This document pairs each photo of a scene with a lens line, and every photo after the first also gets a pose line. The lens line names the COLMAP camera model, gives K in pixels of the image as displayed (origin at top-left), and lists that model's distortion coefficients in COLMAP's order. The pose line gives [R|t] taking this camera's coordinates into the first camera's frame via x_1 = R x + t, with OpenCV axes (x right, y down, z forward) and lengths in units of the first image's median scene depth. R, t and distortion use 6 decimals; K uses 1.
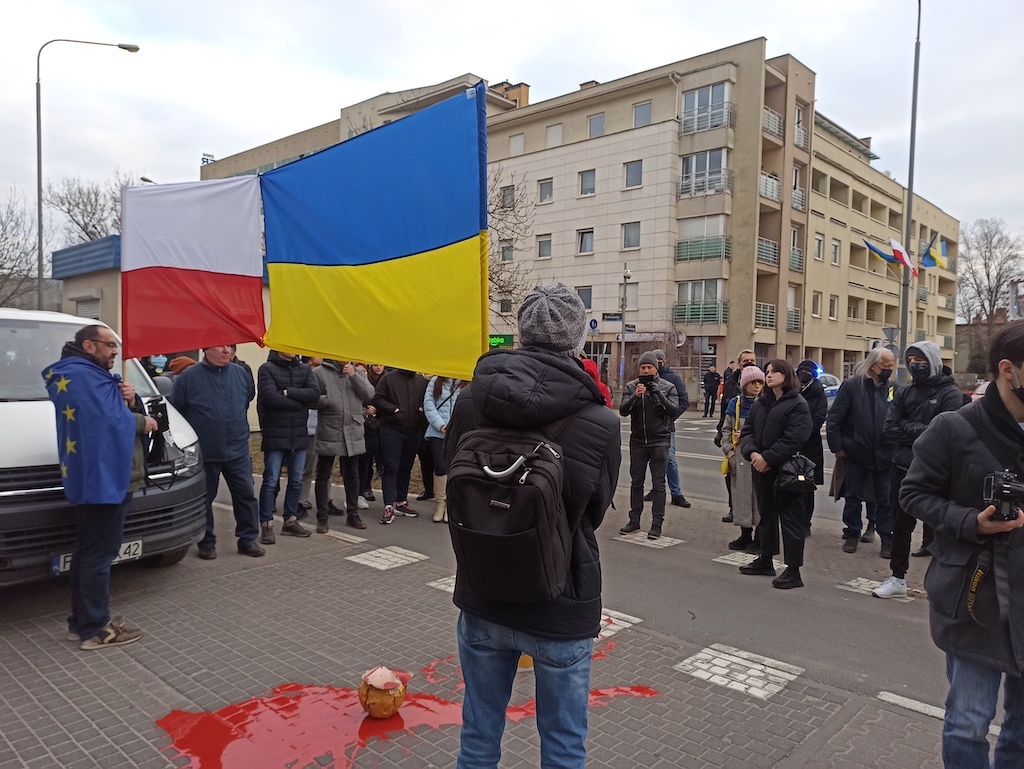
lens RADIAL K [[750.5, 0, 504.5], [0, 750.5, 384.3], [0, 0, 1]] dist [0.004424, -0.018624]
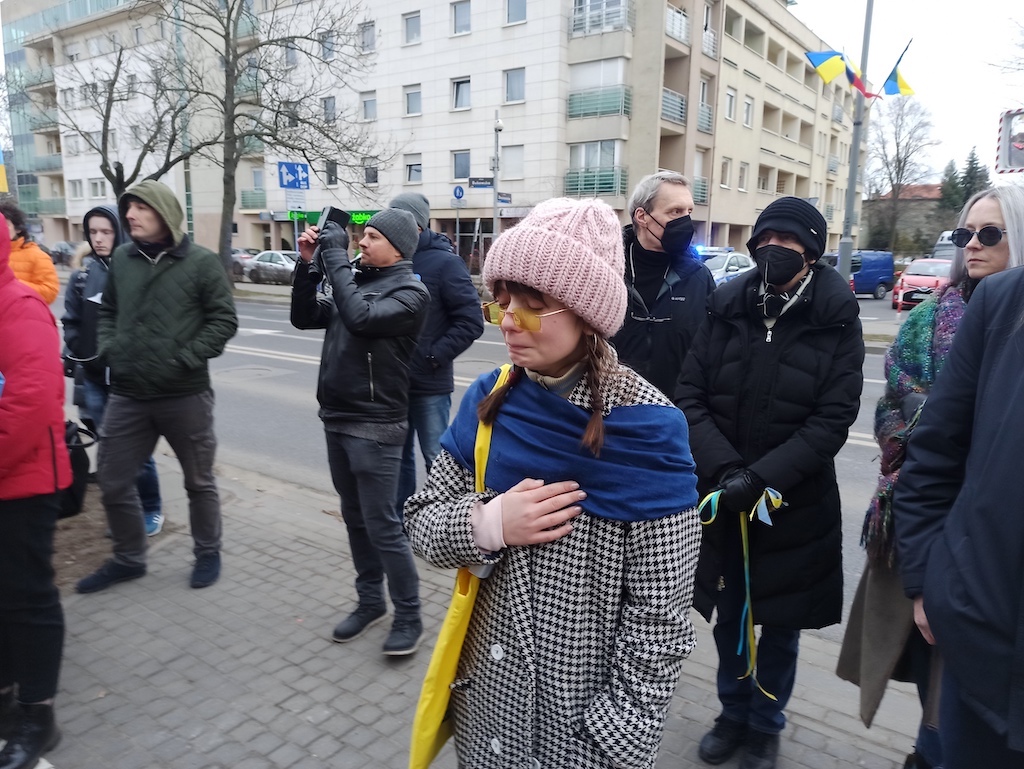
lens RADIAL K [[750.5, 0, 513.7], [0, 750.5, 410.7], [0, 0, 1]] dist [0.004424, -0.018624]
pose [[0.990763, -0.040440, 0.129432, 0.046687], [0.015621, 0.982178, 0.187302, -0.001166], [-0.134700, -0.183550, 0.973738, 0.130724]]
